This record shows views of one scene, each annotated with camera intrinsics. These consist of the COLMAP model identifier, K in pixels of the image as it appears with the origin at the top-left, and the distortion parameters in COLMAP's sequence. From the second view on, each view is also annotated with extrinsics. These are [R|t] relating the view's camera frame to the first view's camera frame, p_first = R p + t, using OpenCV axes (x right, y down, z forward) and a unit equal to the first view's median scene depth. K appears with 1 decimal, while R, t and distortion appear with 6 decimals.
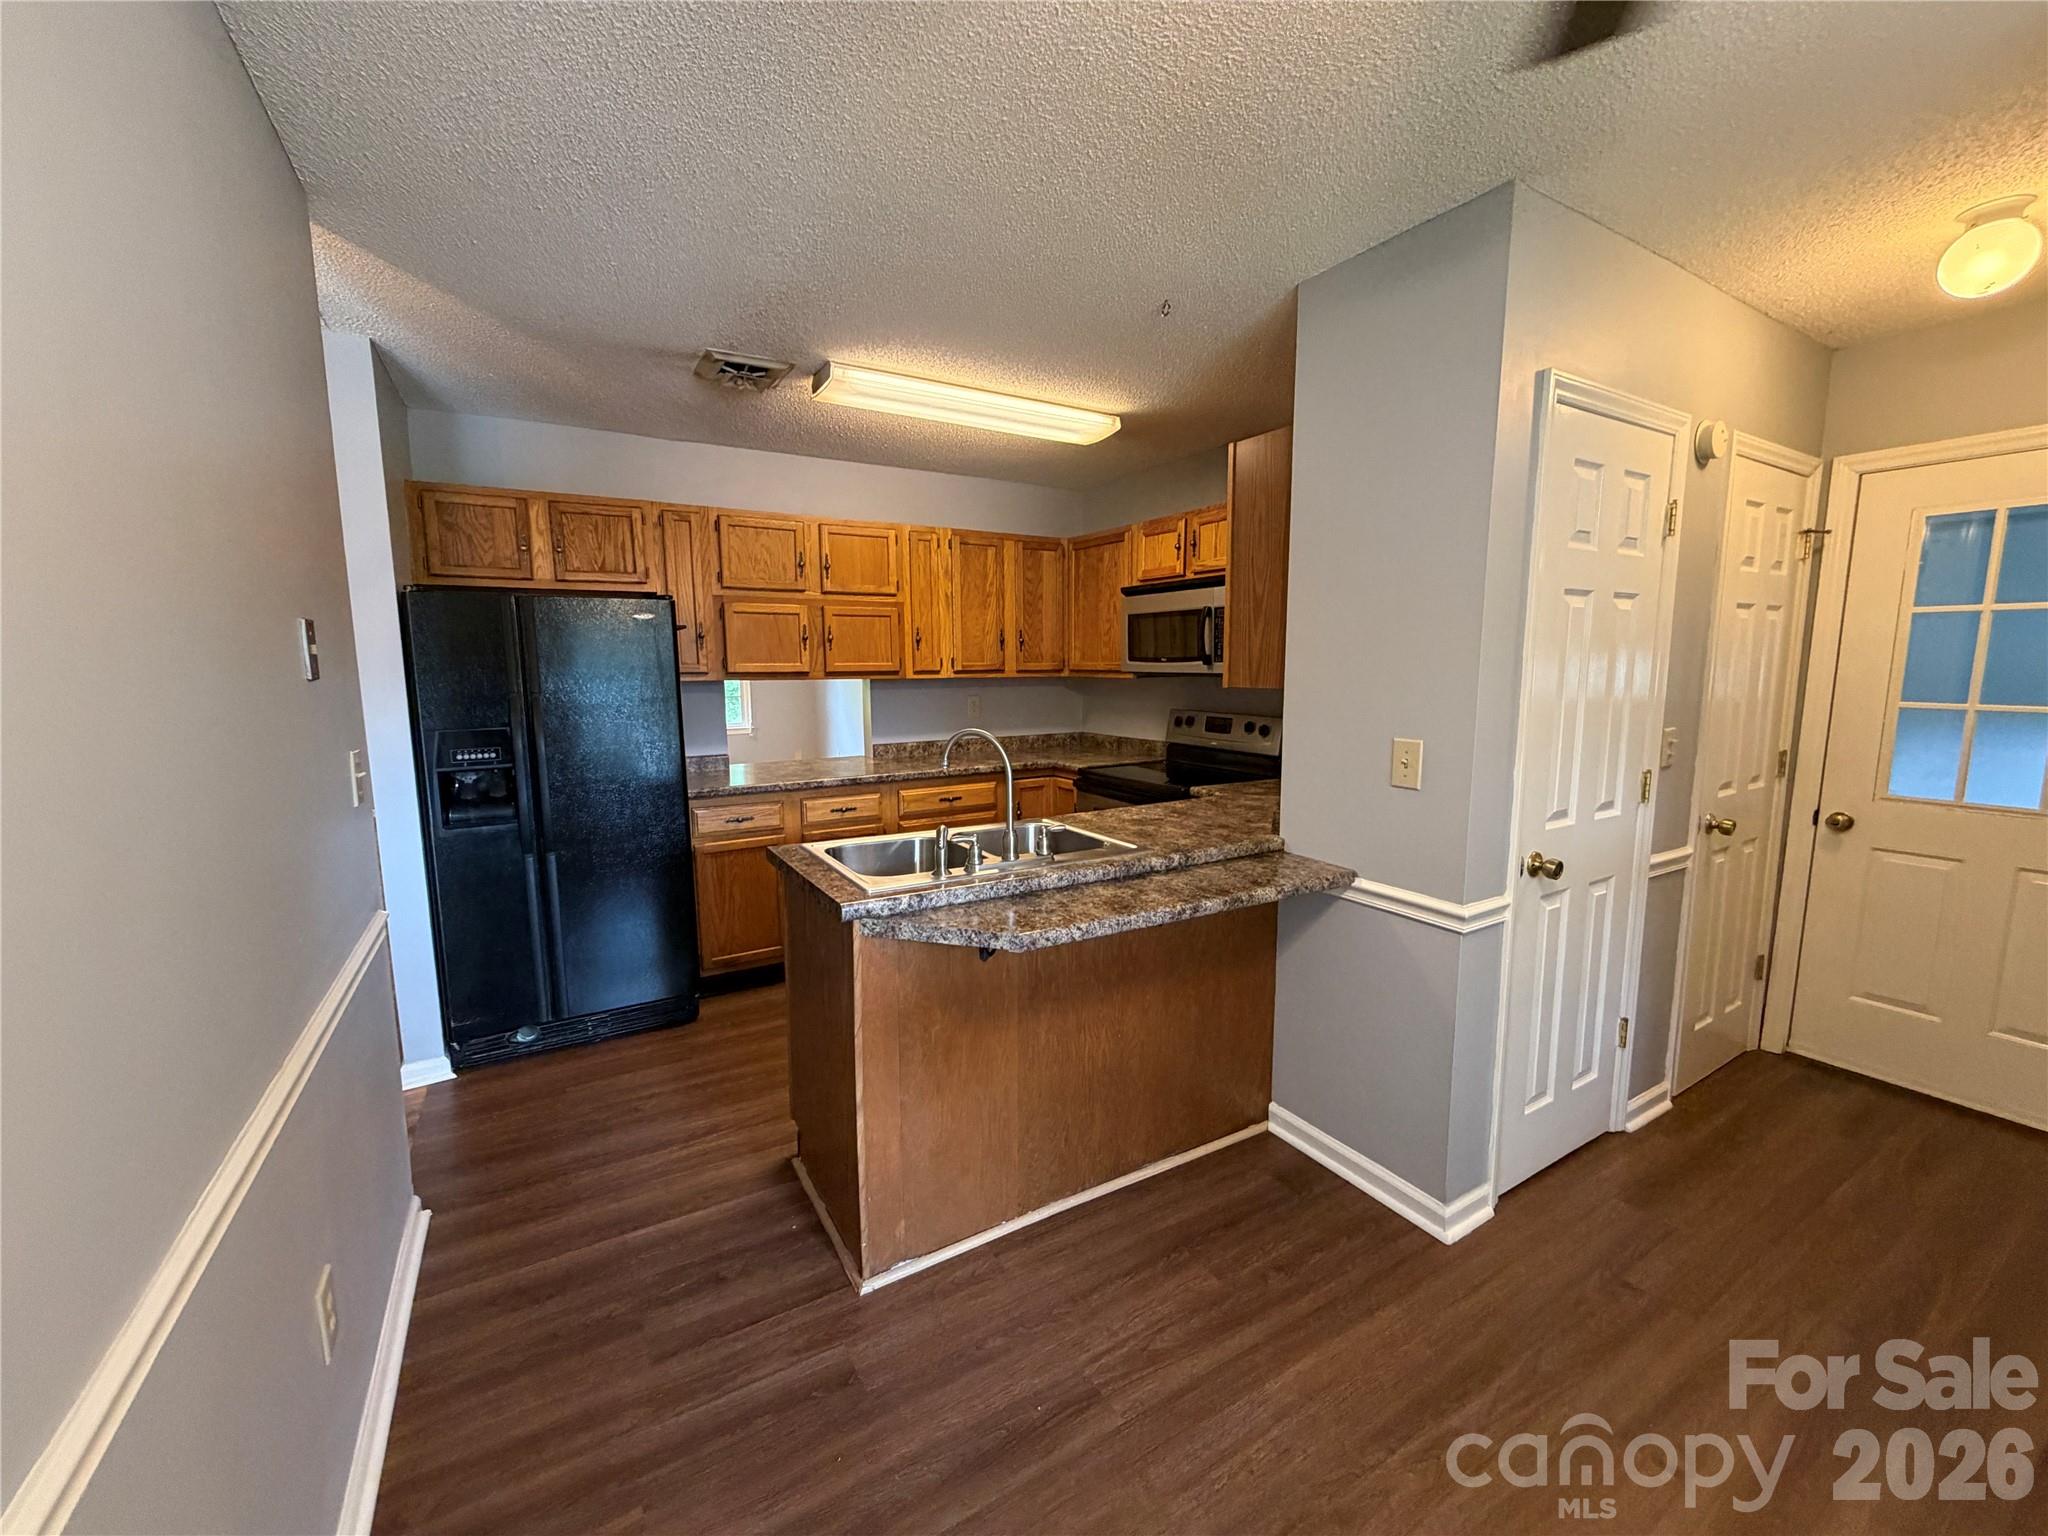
lens RADIAL K [[816.7, 0, 1020.2], [0, 816.7, 771.0], [0, 0, 1]] dist [-0.000328, 0.000155]
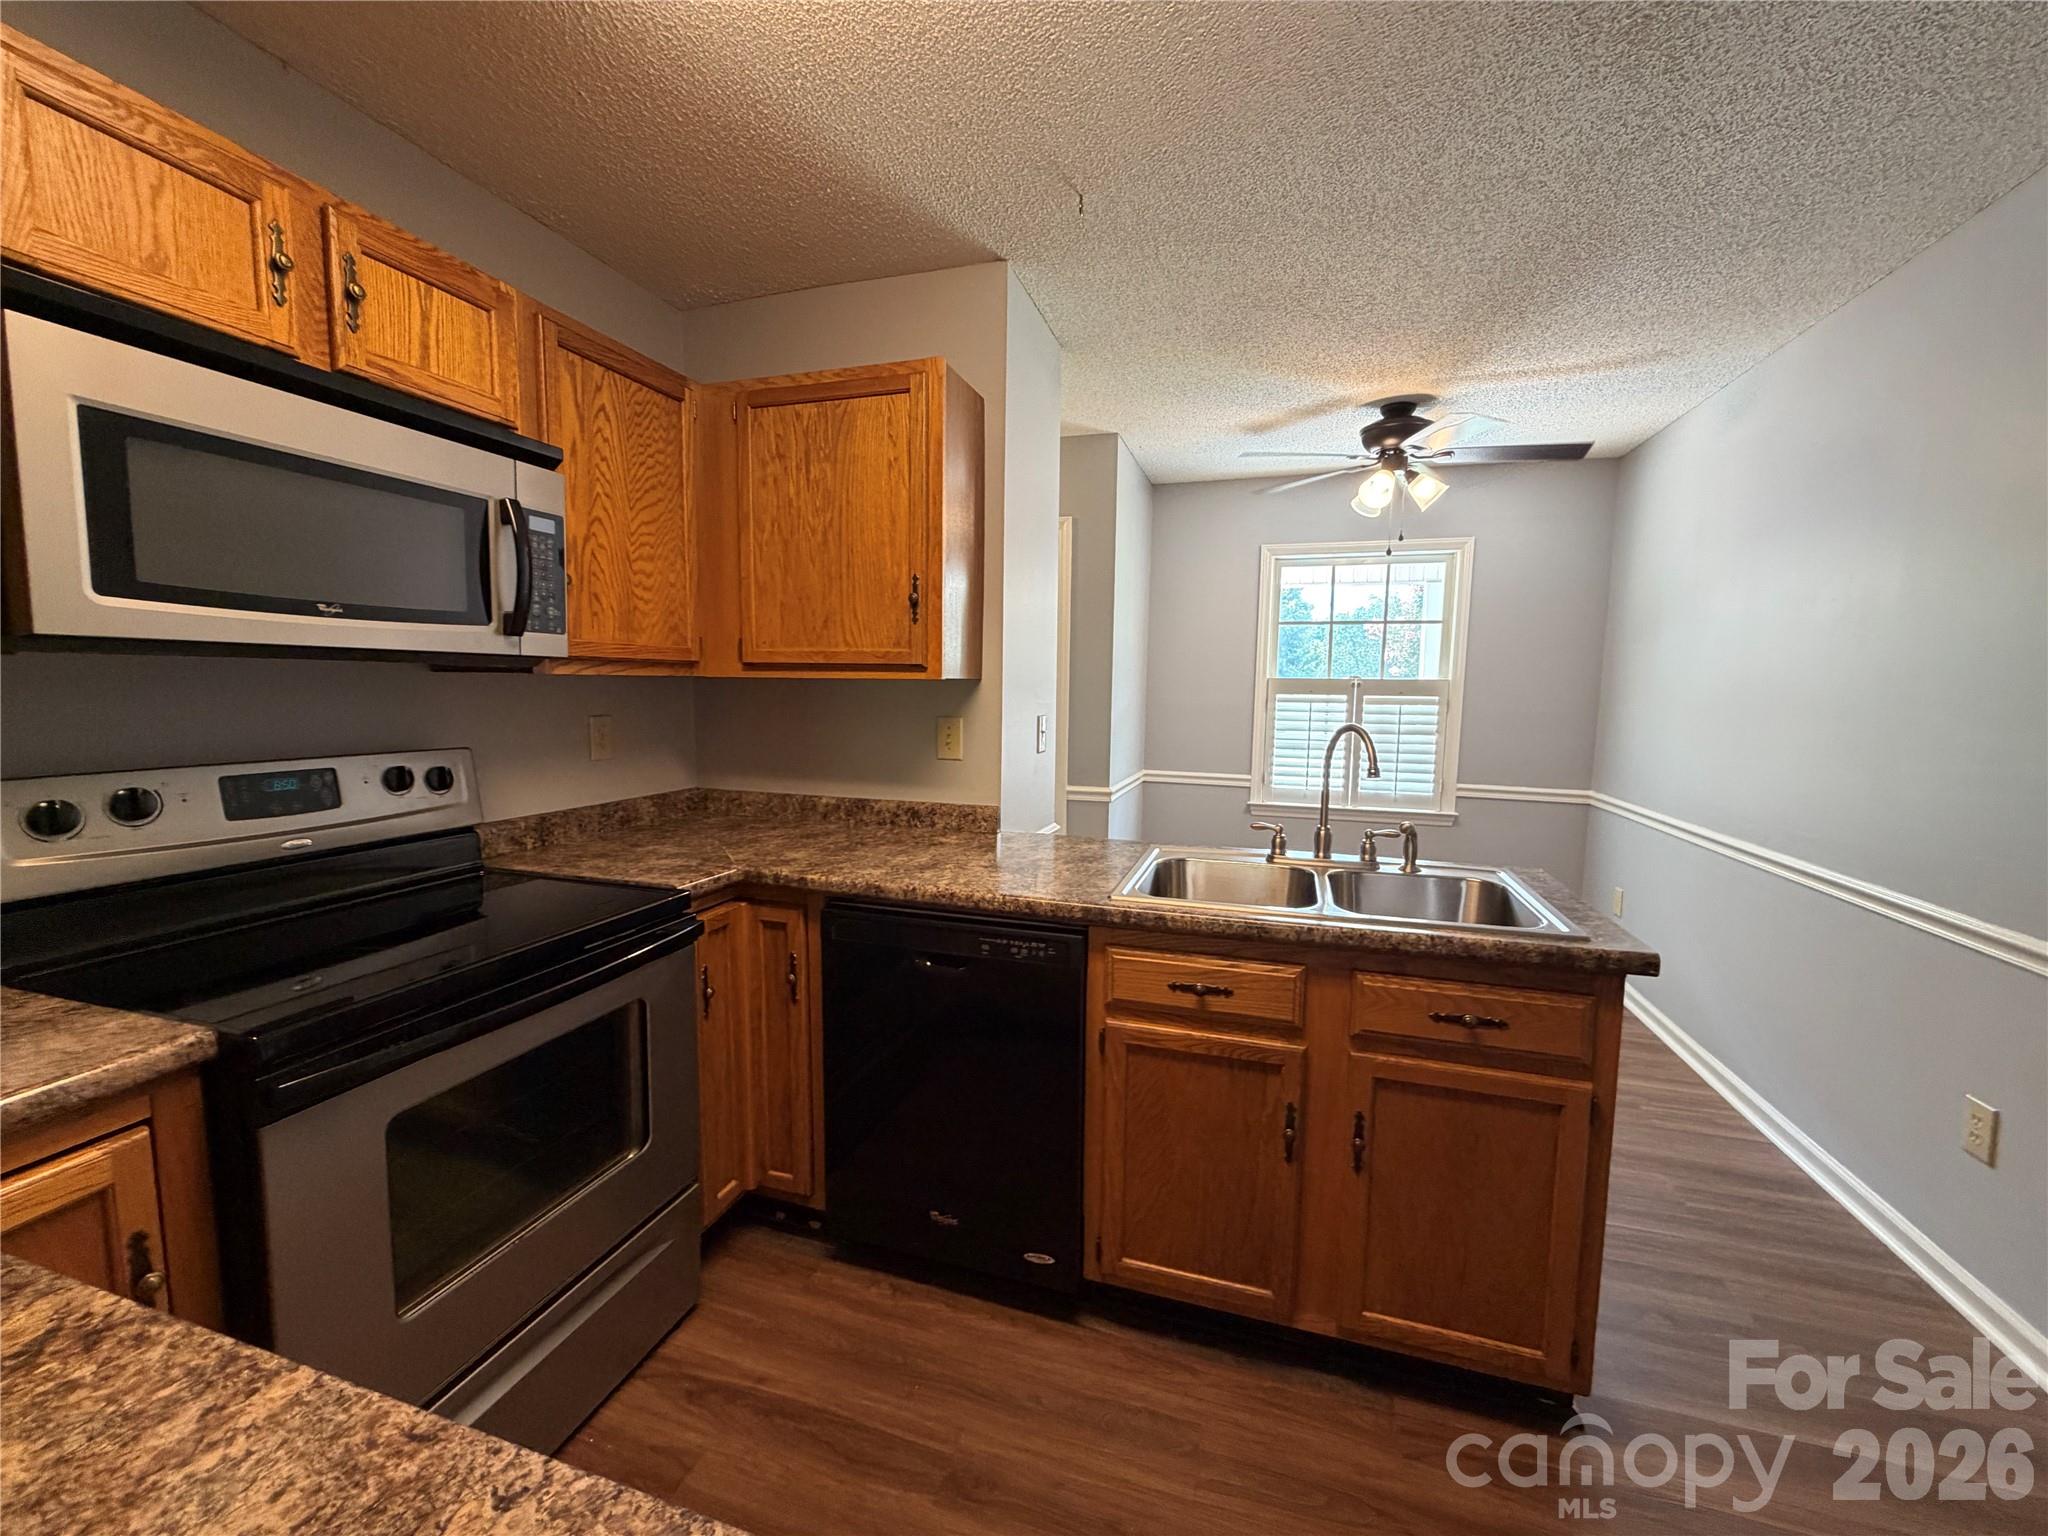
lens RADIAL K [[816.7, 0, 1018.0], [0, 816.7, 770.2], [0, 0, 1]] dist [-0.000328, 0.000155]
pose [[-0.663039, -0.085543, 0.743682, -0.259544], [0.088611, 0.977496, 0.191439, -0.110504], [-0.743322, 0.192830, -0.640538, 1.013858]]
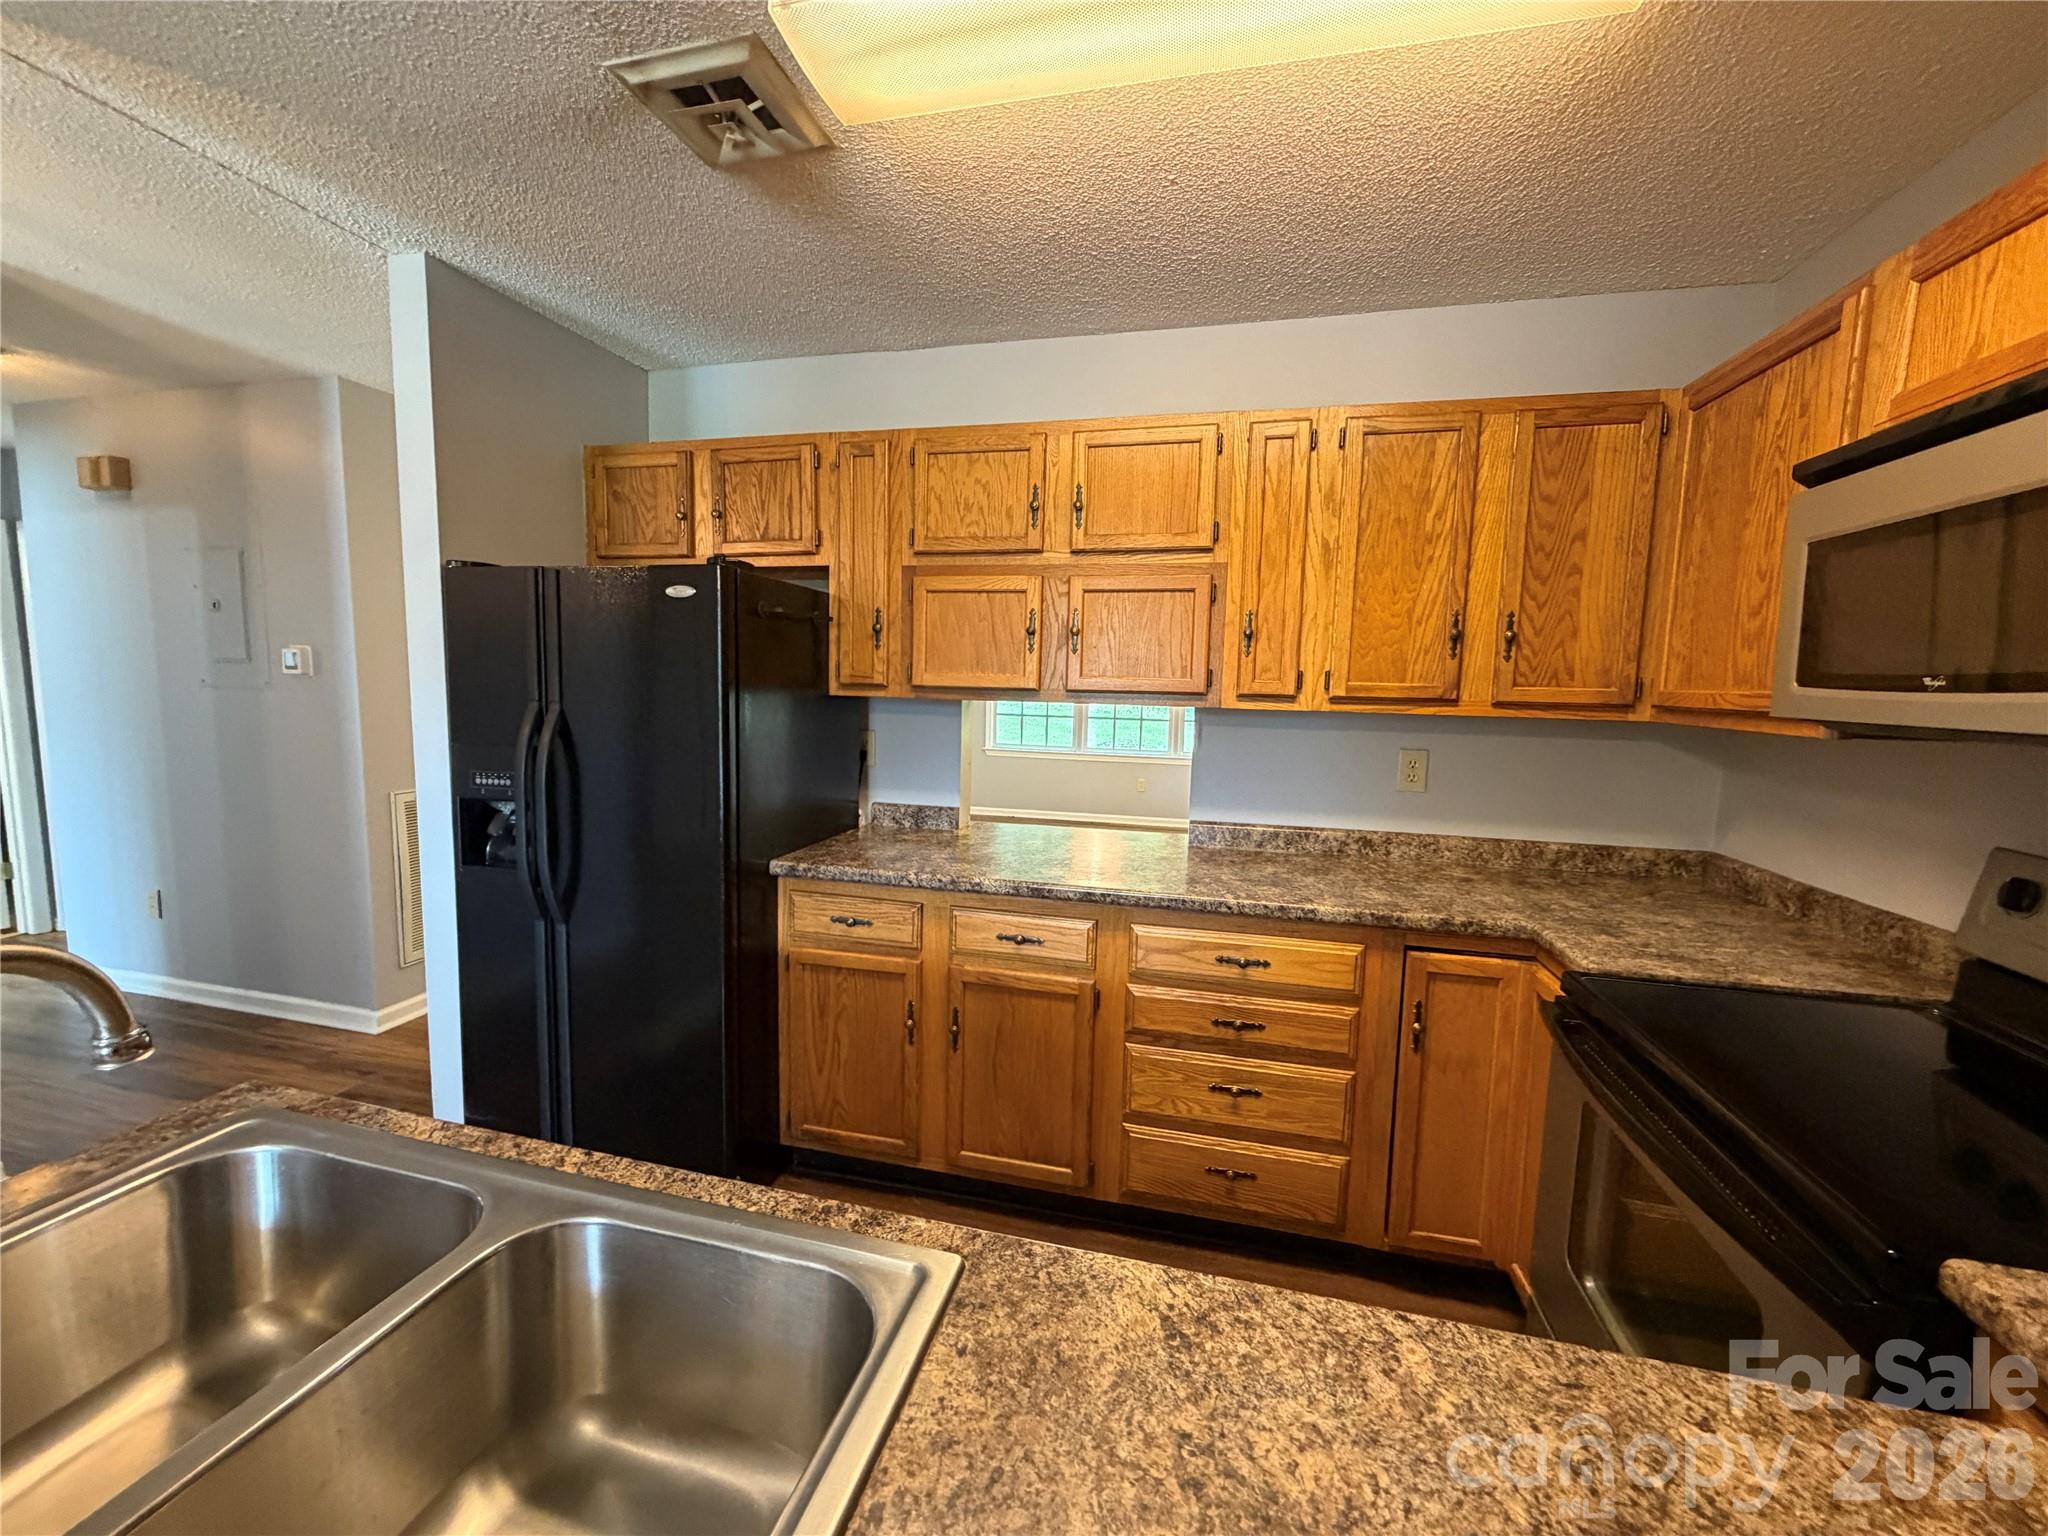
lens RADIAL K [[816.7, 0, 1017.4], [0, 816.7, 770.1], [0, 0, 1]] dist [-0.000328, 0.000155]
pose [[0.707020, 0.099275, -0.700191, 0.152168], [-0.119237, 0.992657, 0.020342, -0.074487], [0.697069, 0.069107, 0.713666, 0.582176]]
